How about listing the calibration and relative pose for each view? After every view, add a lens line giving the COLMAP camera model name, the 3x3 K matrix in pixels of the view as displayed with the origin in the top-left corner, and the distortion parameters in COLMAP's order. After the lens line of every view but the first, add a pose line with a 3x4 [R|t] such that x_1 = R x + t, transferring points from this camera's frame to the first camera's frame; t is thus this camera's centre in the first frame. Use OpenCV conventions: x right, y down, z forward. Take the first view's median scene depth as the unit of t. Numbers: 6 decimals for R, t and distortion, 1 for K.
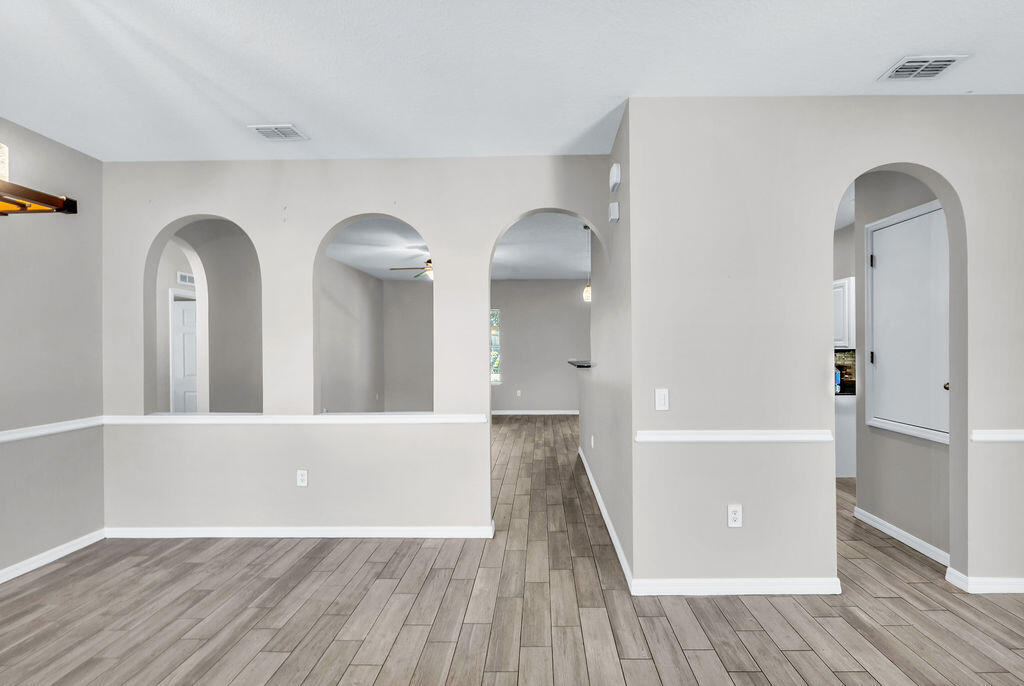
lens RADIAL K [[484.8, 0, 529.1], [0, 484.8, 346.1], [0, 0, 1]] dist [-0.004055, -0.000175]
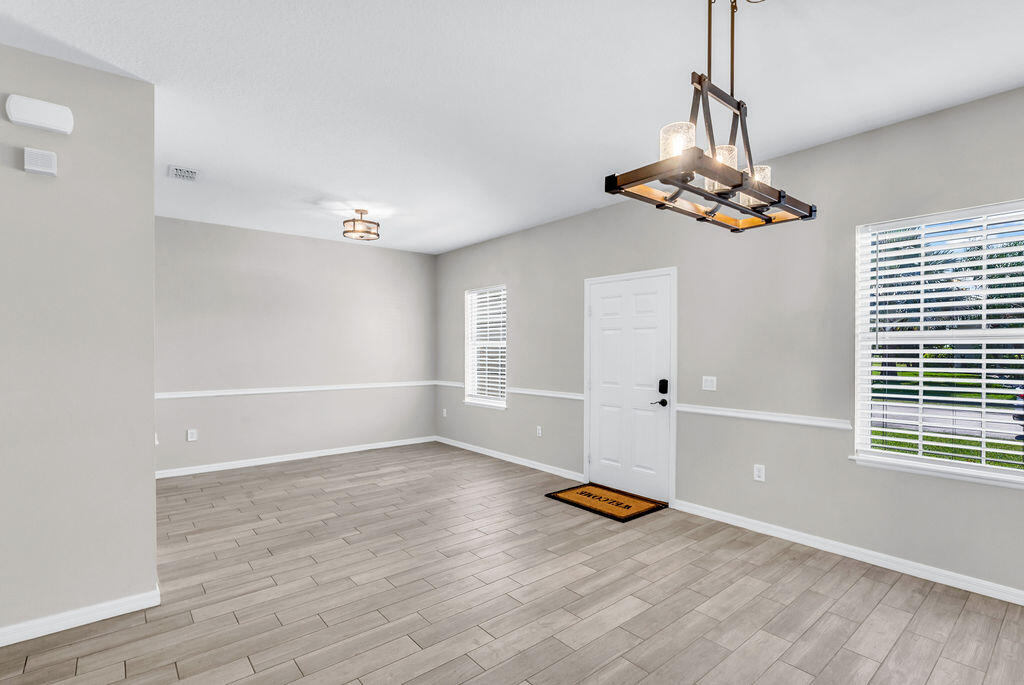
lens RADIAL K [[460.0, 0, 486.3], [0, 460.0, 352.2], [0, 0, 1]] dist [-0.000466, -0.000265]
pose [[-0.618427, -0.001262, 0.785841, -0.899143], [-0.000156, 0.999999, 0.001484, 0.009020], [-0.785842, 0.000795, -0.618426, 1.041315]]
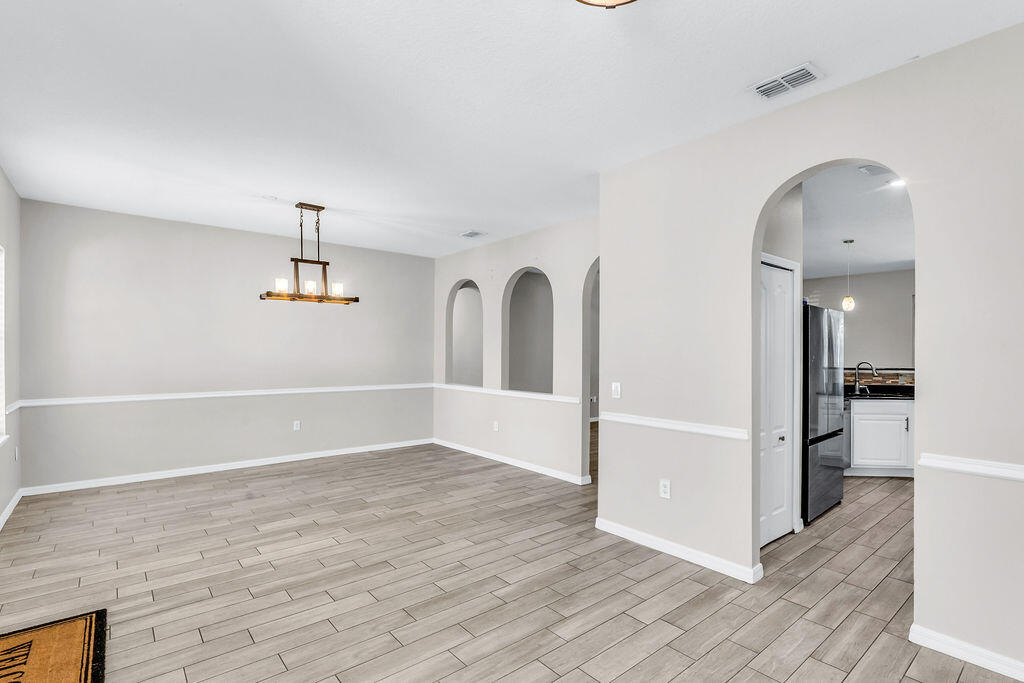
lens RADIAL K [[480.9, 0, 511.4], [0, 480.9, 352.7], [0, 0, 1]] dist [-0.004155, -0.000597]
pose [[0.651238, 0.010326, -0.758804, 1.094812], [-0.005978, 0.999946, 0.008477, -0.004598], [0.758850, -0.000984, 0.651264, -0.093777]]
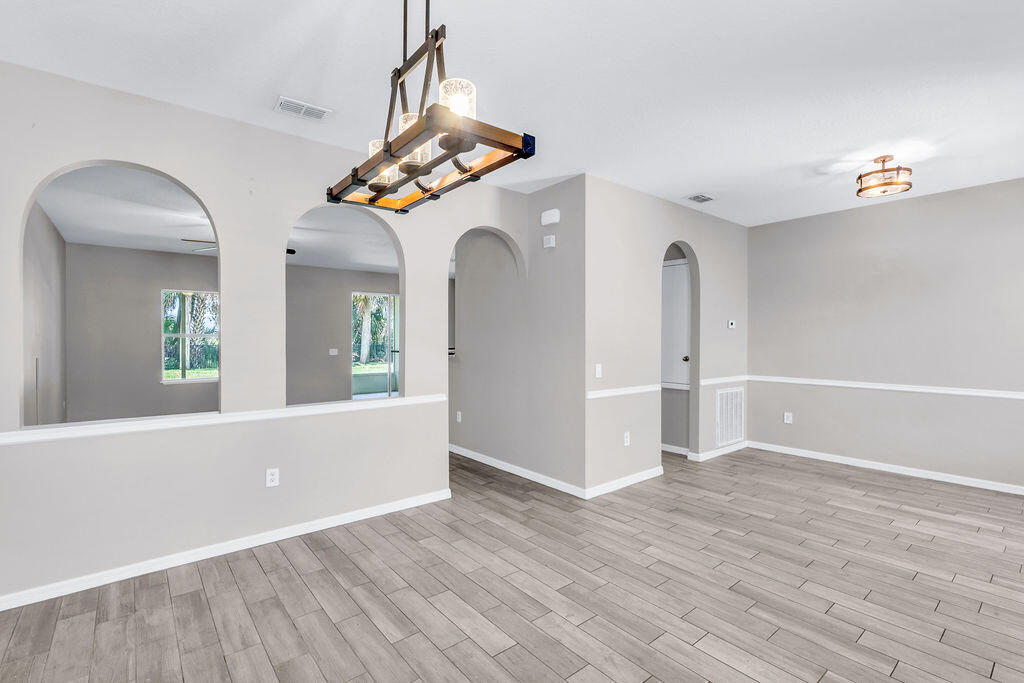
lens RADIAL K [[479.1, 0, 554.1], [0, 479.1, 339.2], [0, 0, 1]] dist [0.000764, 0.000269]
pose [[0.731378, 0.004683, 0.681956, -0.883538], [-0.006880, 0.999976, 0.000512, 0.007657], [-0.681938, -0.005066, 0.731393, -0.034711]]
